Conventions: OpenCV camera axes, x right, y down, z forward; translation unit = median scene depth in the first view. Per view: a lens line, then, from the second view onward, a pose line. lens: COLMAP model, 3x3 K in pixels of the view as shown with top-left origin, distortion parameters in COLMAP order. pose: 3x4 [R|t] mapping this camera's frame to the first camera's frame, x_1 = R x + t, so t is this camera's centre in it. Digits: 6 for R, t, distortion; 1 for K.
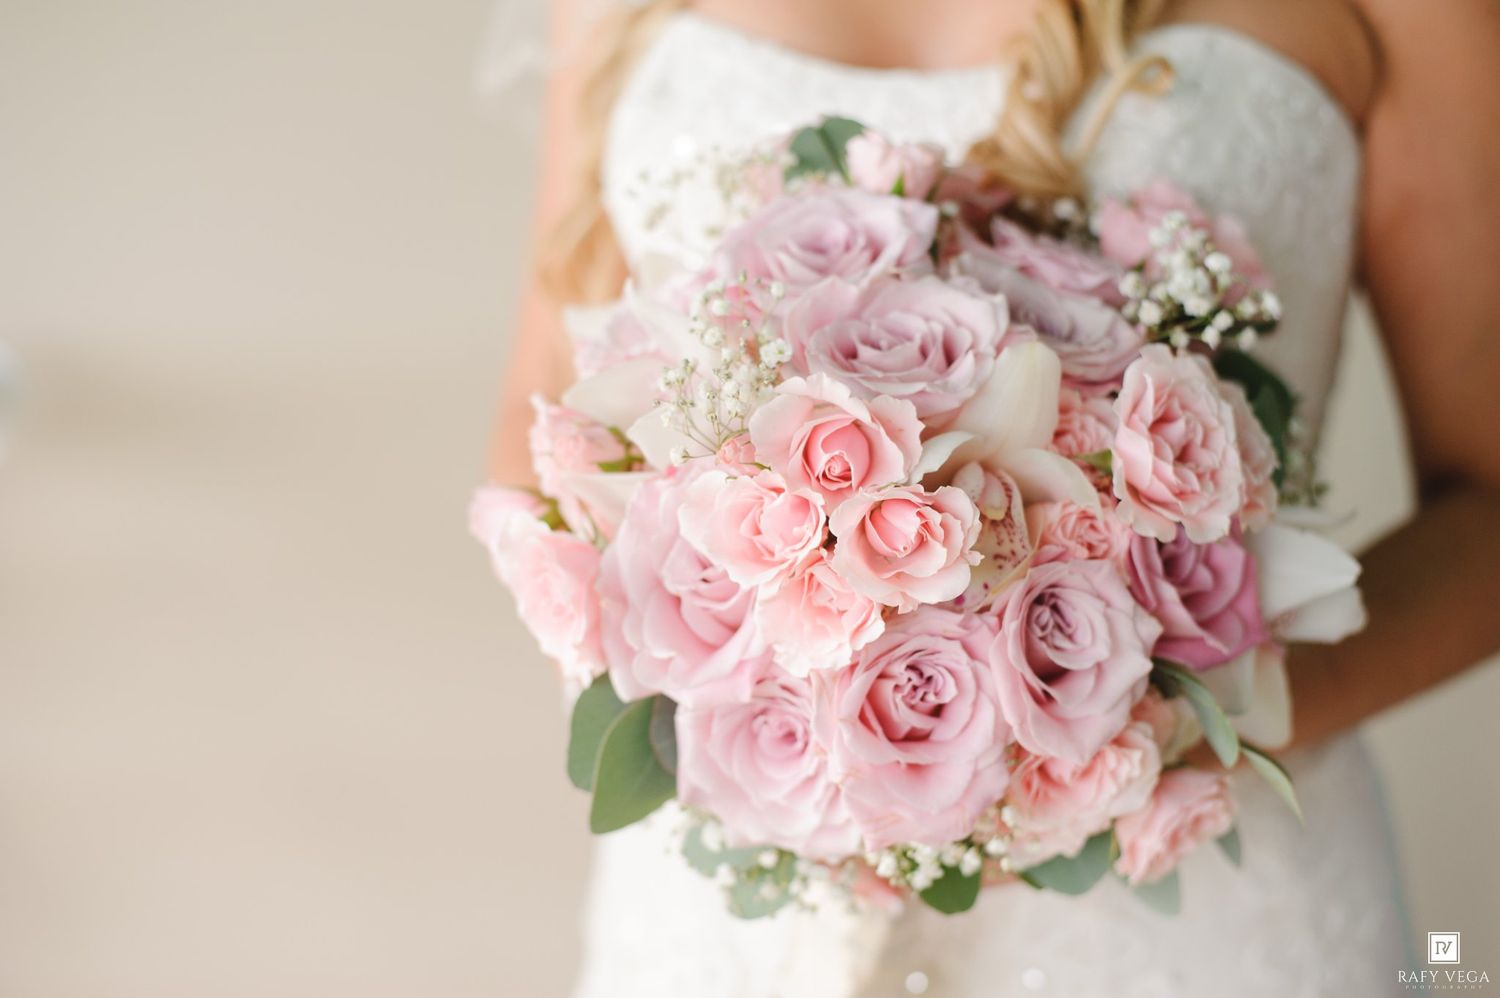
lens RADIAL K [[2150.6, 0, 750.0], [0, 2150.6, 499.0], [0, 0, 1]] dist [-0.031824, -0.020500]
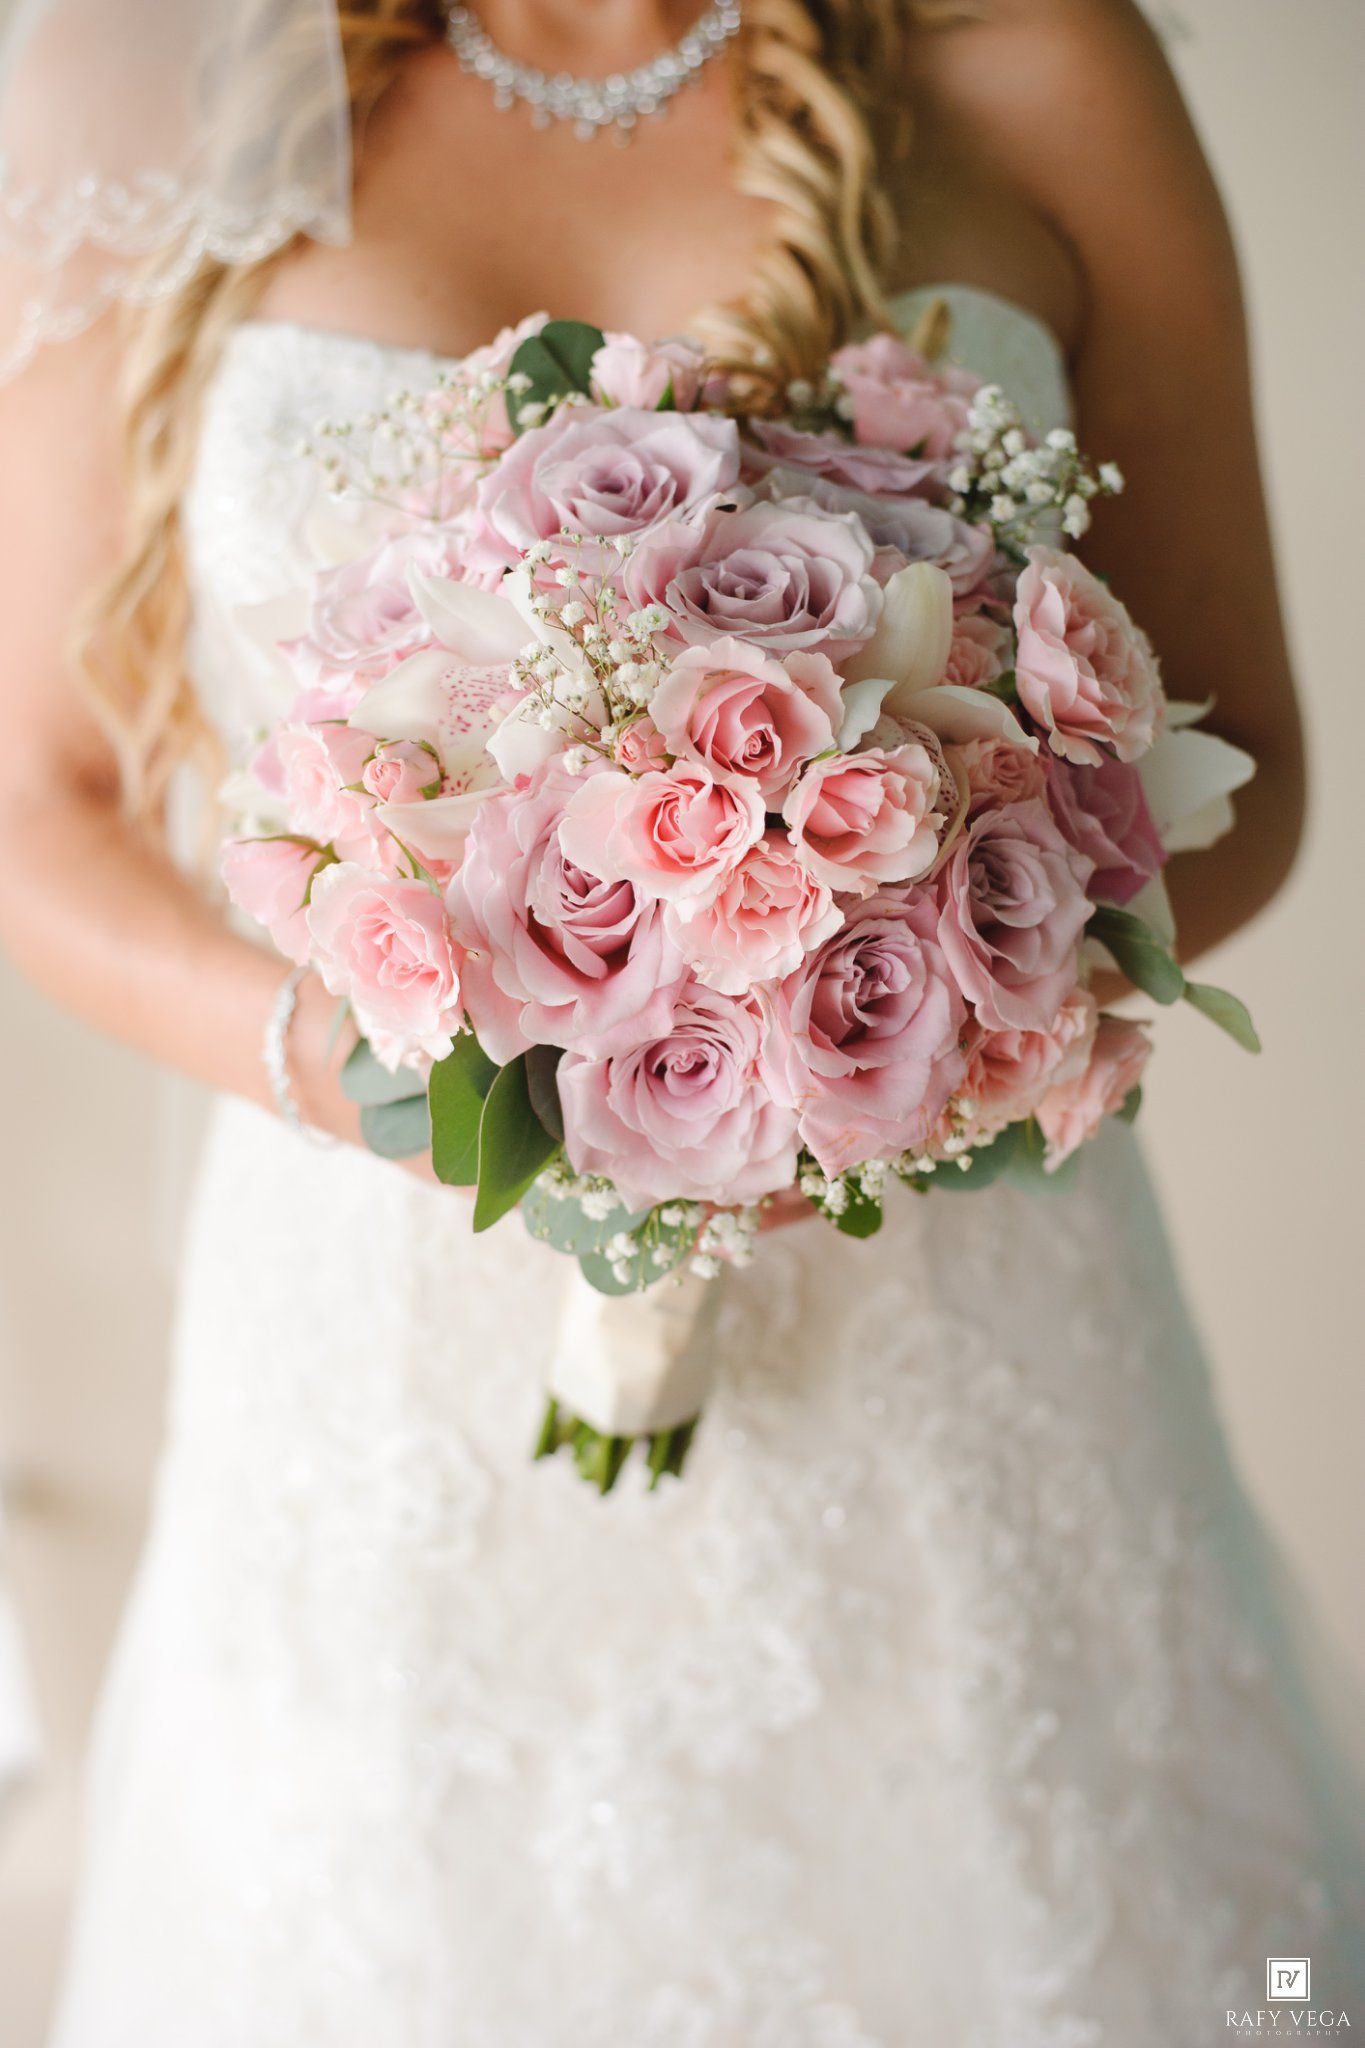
lens RADIAL K [[2936.3, 0, 682.5], [0, 2936.3, 1024.0], [0, 0, 1]] dist [-0.031824, -0.020500]
pose [[0.934387, -0.192943, 0.299488, -0.339630], [0.162534, 0.978934, 0.123574, -0.052150], [-0.317022, -0.066789, 0.946064, -0.094099]]
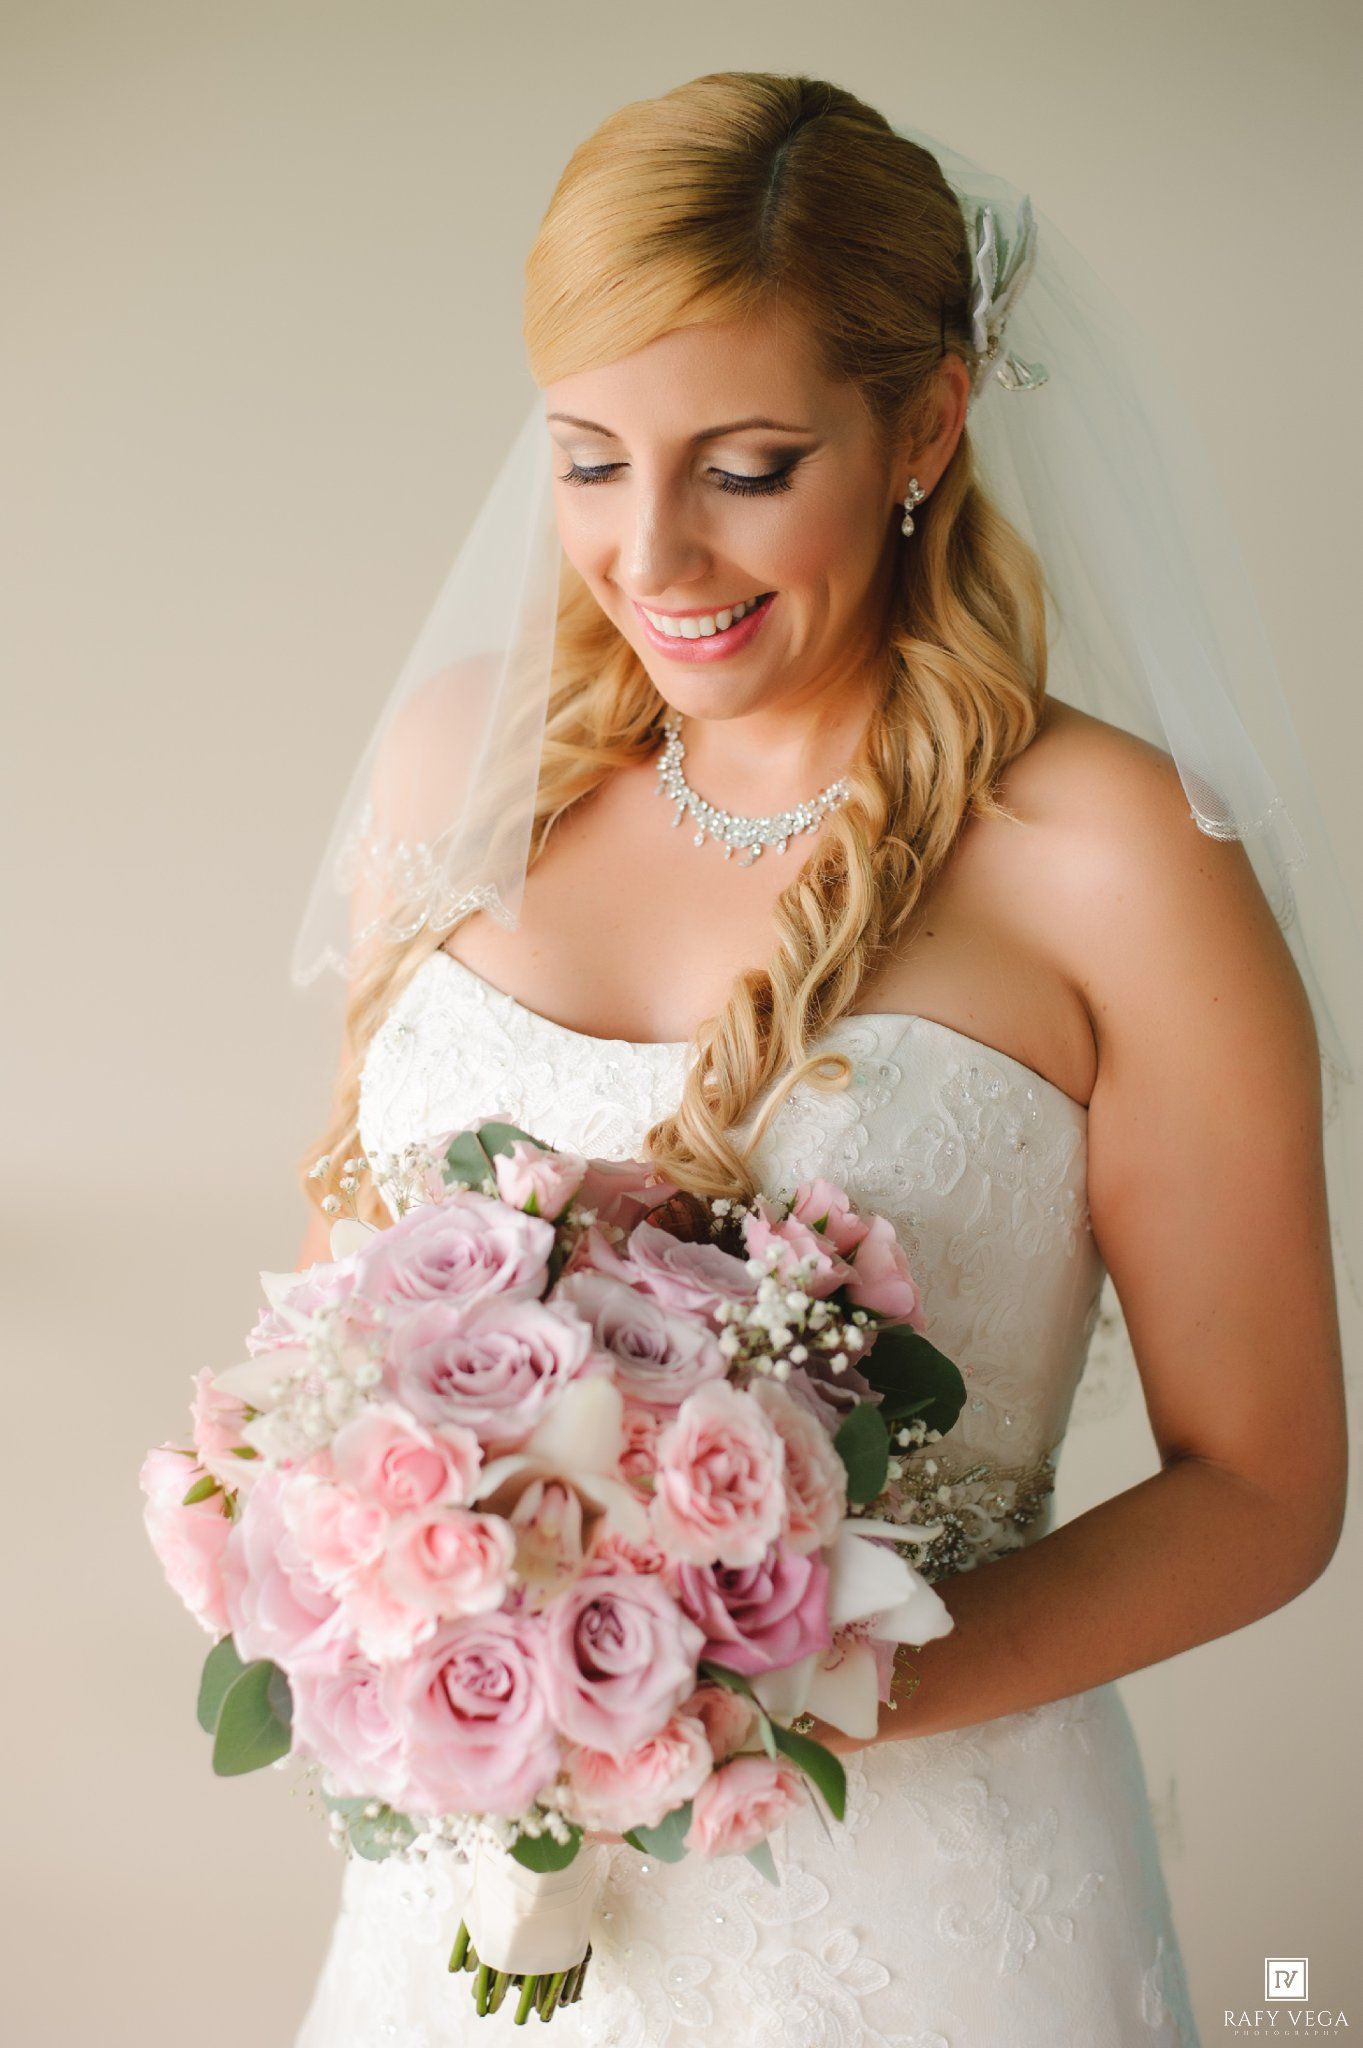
lens RADIAL K [[2936.3, 0, 681.5], [0, 2936.3, 1024.0], [0, 0, 1]] dist [-0.031824, -0.020500]
pose [[0.992216, 0.049102, -0.114440, 0.337111], [-0.052561, 0.998242, -0.027405, -0.214824], [0.112893, 0.033207, 0.993052, -0.519927]]
